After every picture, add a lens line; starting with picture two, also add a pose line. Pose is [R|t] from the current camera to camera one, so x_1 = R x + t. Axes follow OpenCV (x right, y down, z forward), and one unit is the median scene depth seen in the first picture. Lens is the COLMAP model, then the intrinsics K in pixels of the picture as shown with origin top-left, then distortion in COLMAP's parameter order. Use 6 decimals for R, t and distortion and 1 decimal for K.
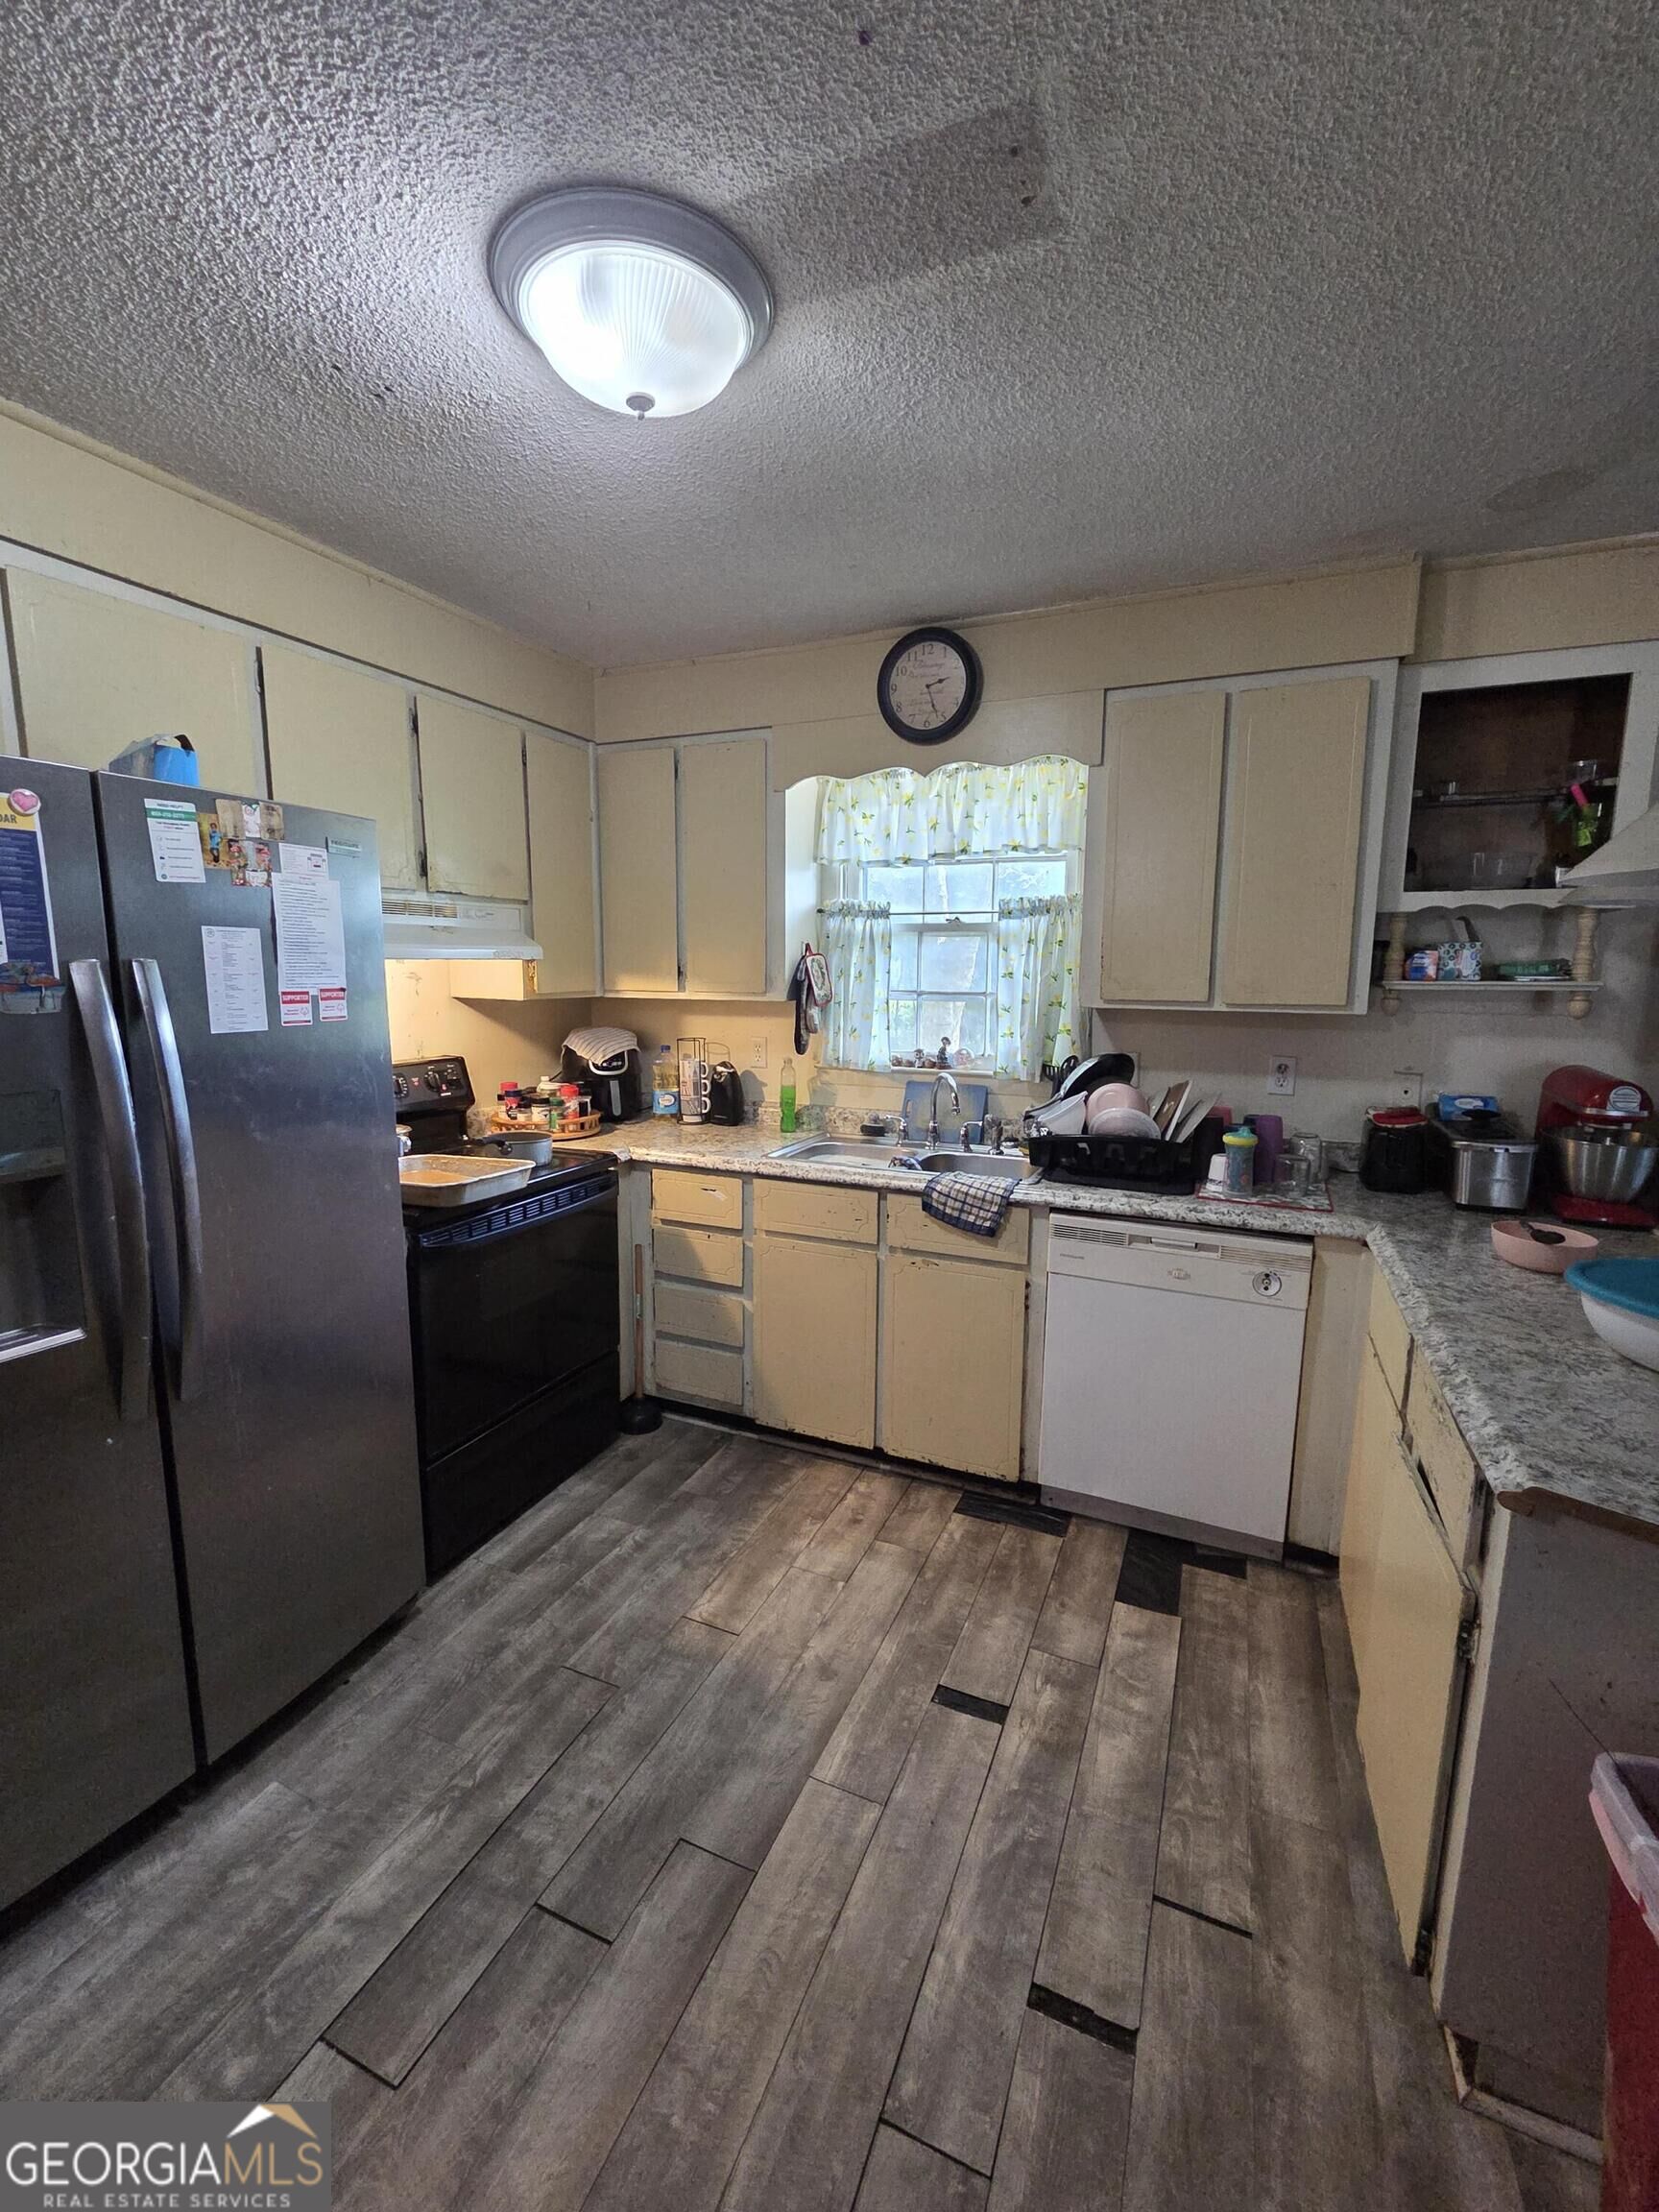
lens RADIAL K [[915.4, 0, 834.5], [0, 915.4, 1098.7], [0, 0, 1]] dist [0.001185, 0.000254]
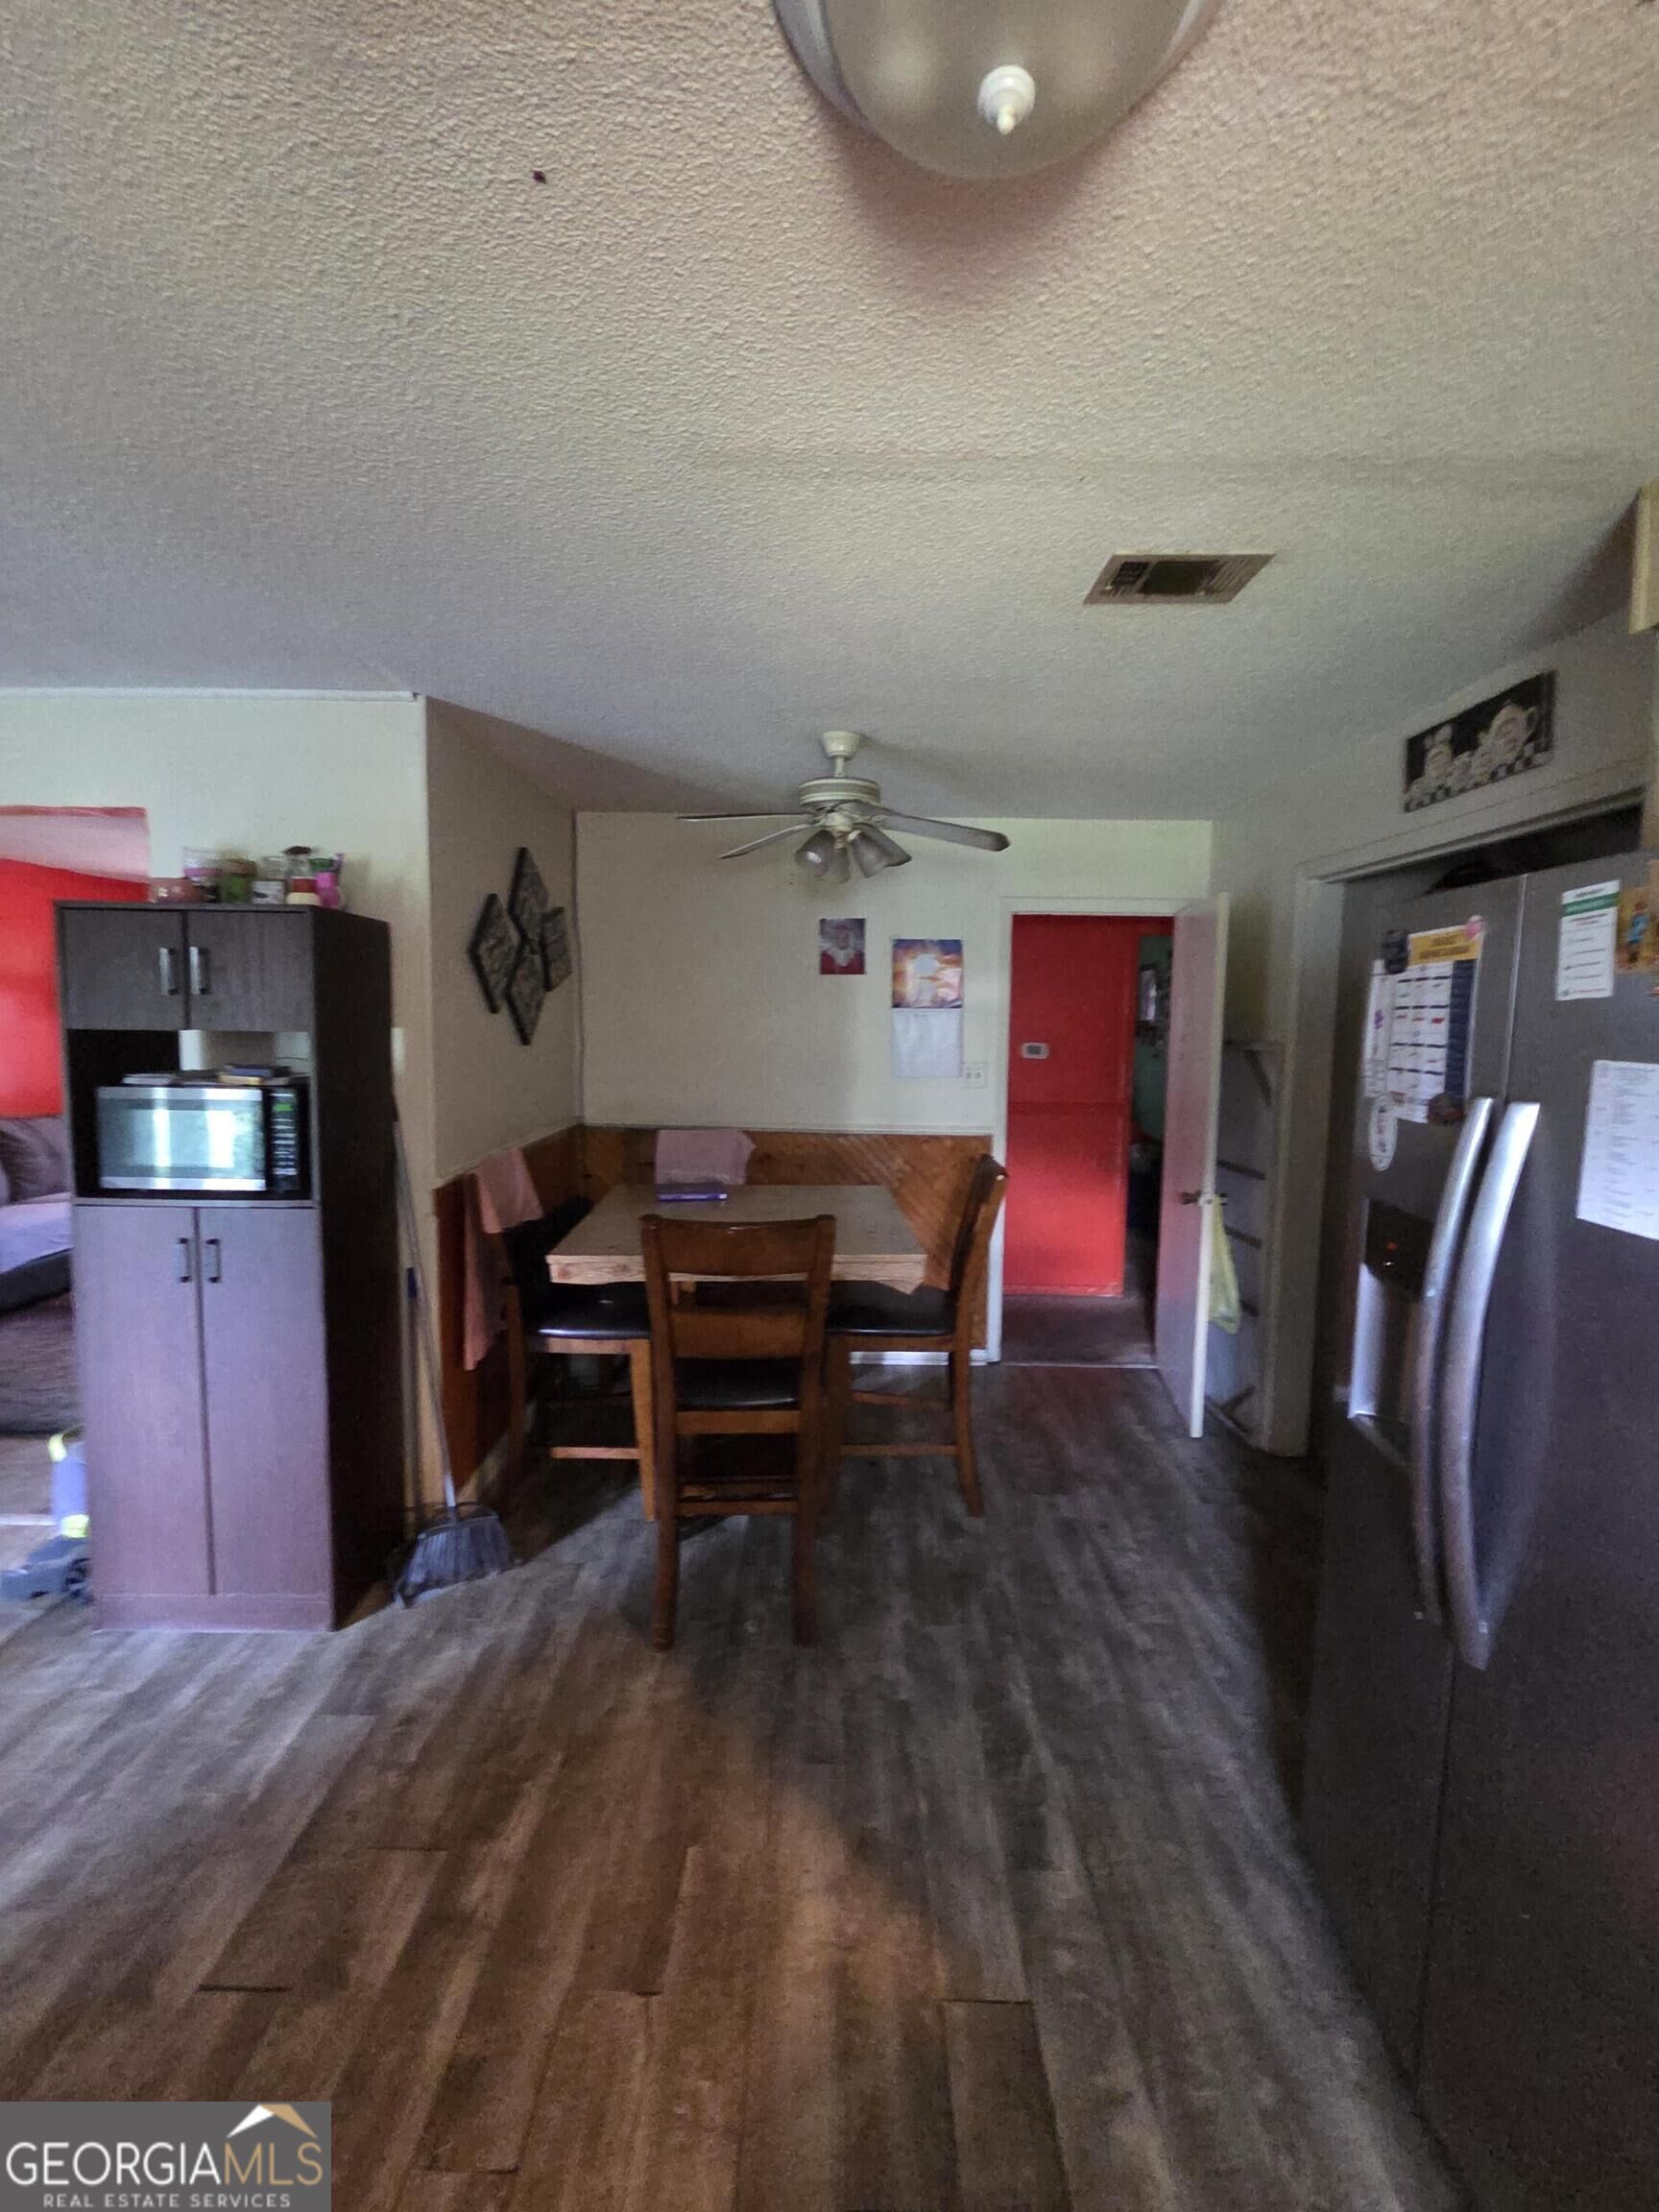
lens RADIAL K [[910.4, 0, 836.7], [0, 910.4, 1098.1], [0, 0, 1]] dist [-0.000393, -0.000918]
pose [[-0.918420, 0.012429, -0.395411, 0.054391], [-0.083530, 0.970880, 0.224534, -0.168832], [0.386687, 0.239245, -0.890637, 0.883558]]
